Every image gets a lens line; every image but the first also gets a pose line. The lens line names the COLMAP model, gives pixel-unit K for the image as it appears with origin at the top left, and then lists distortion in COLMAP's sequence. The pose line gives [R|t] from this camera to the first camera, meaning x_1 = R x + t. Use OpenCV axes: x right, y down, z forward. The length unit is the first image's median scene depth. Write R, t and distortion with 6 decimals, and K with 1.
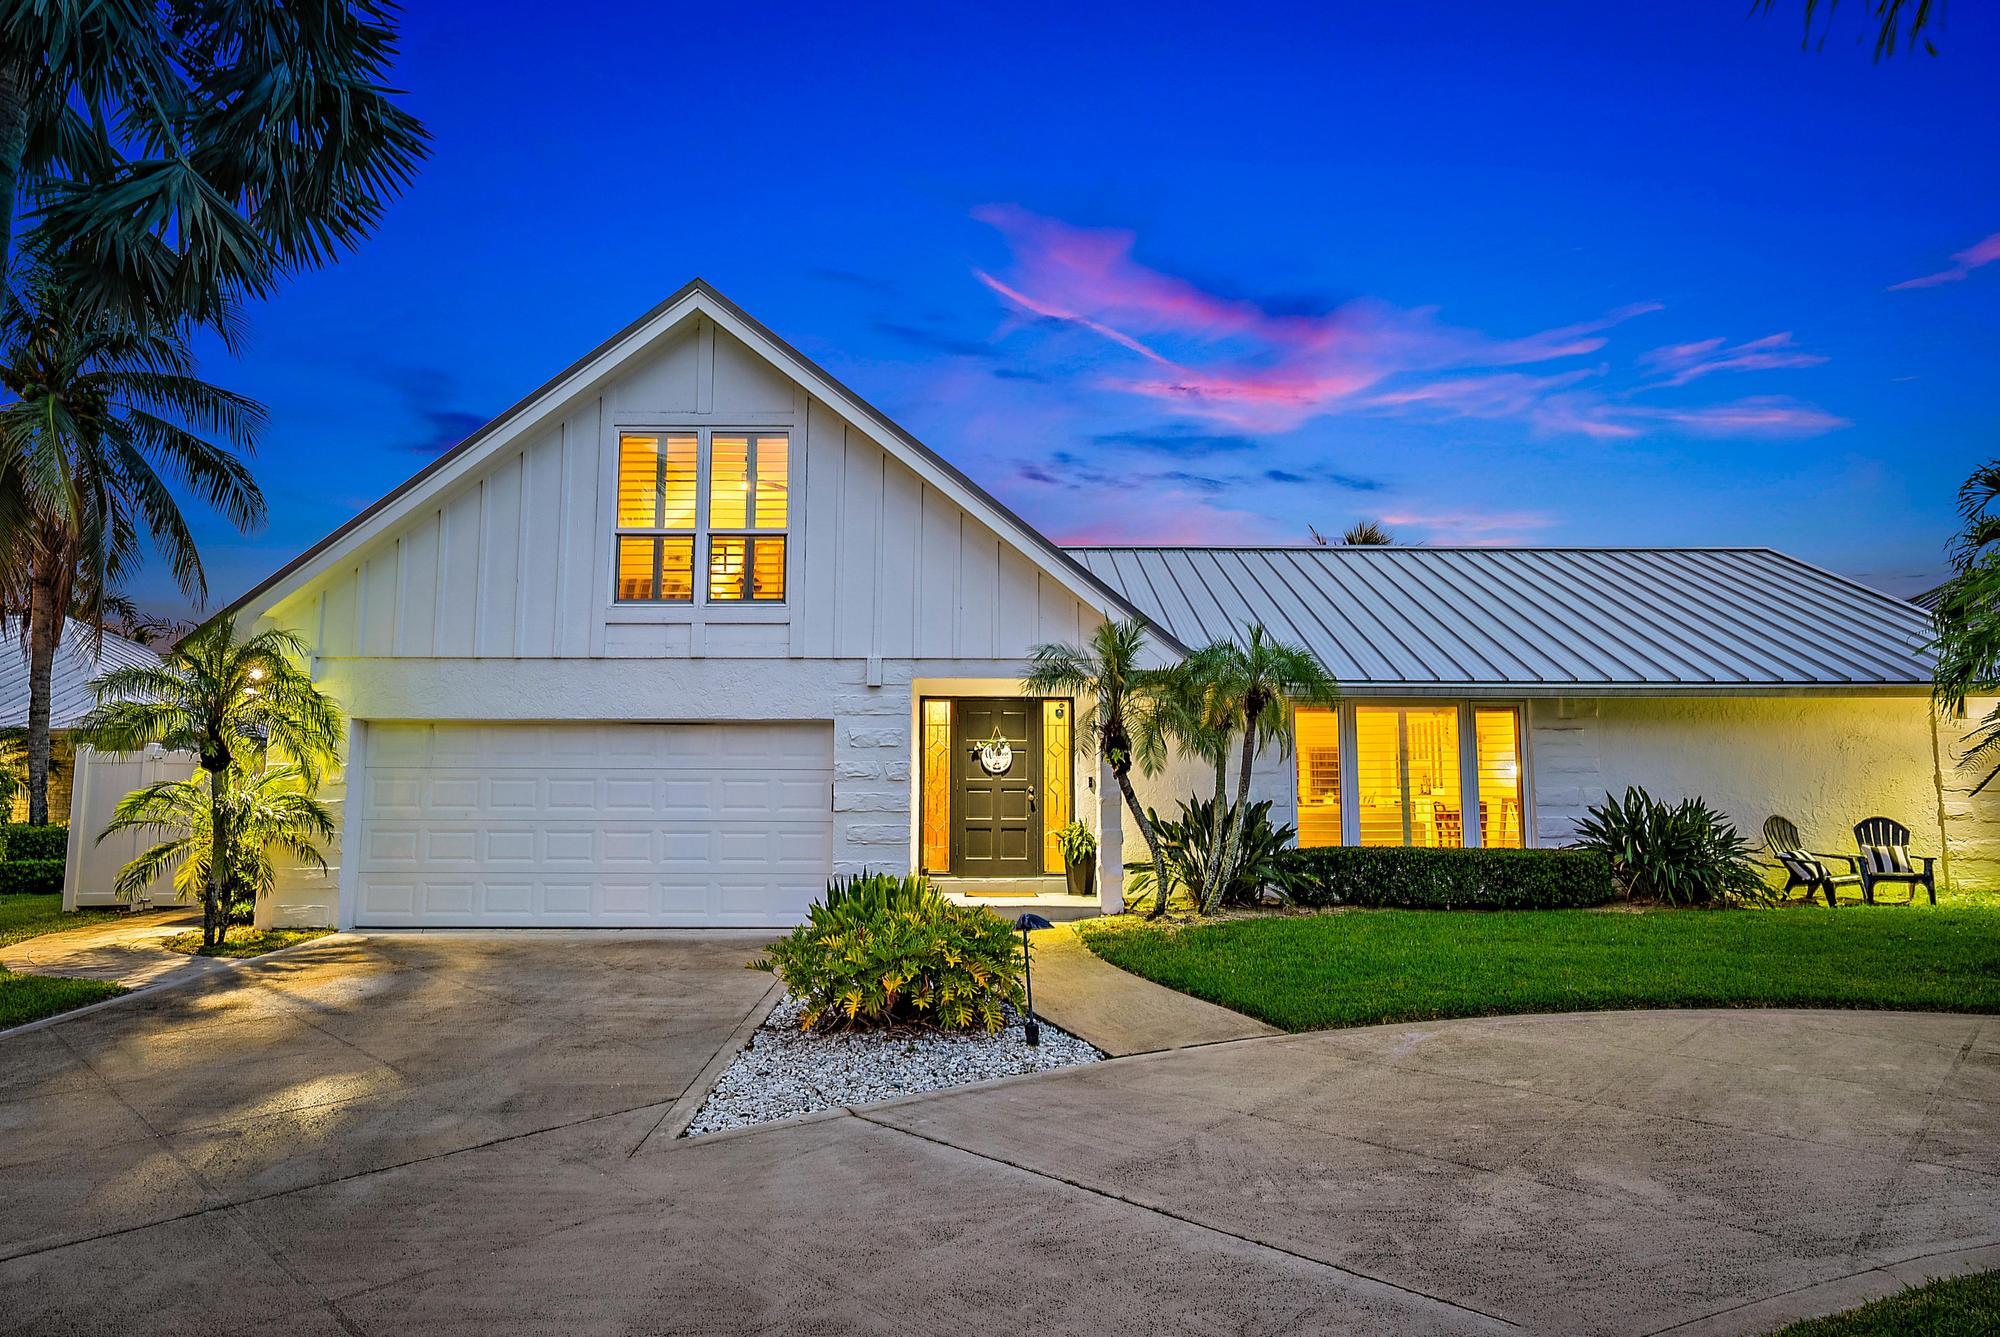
lens RADIAL K [[1159.8, 0, 1000.0], [0, 1159.8, 668.5], [0, 0, 1]] dist [-0.000414, 0.000301]
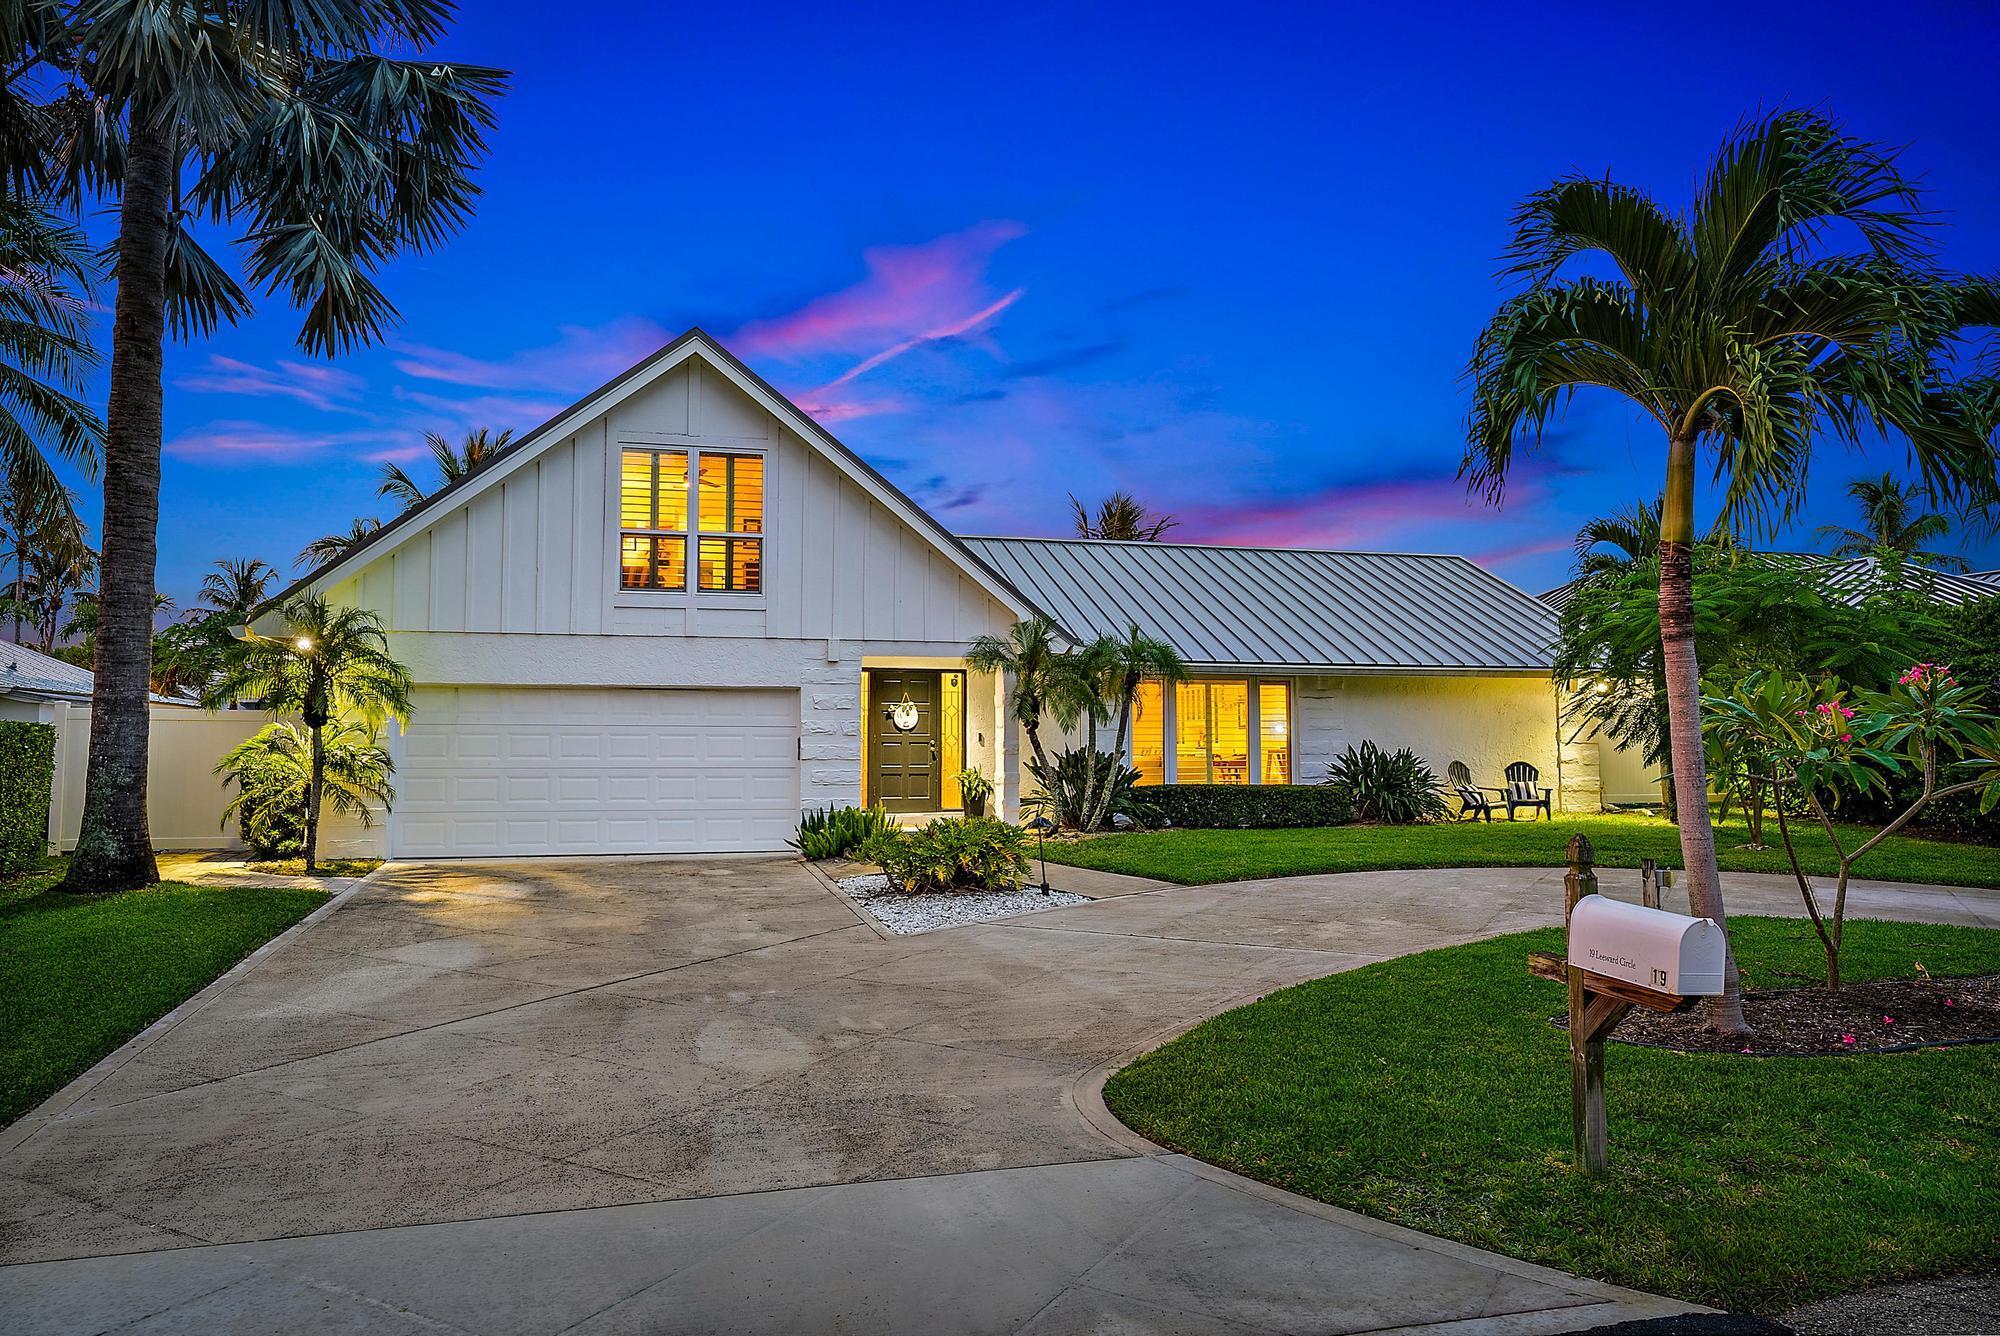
lens RADIAL K [[1312.0, 0, 1000.0], [0, 1312.0, 668.0], [0, 0, 1]] dist [0.000517, -0.000399]
pose [[0.969032, 0.013136, 0.246584, -0.273545], [-0.023351, 0.998984, 0.038547, -0.035809], [-0.245827, -0.043111, 0.968355, -0.418753]]
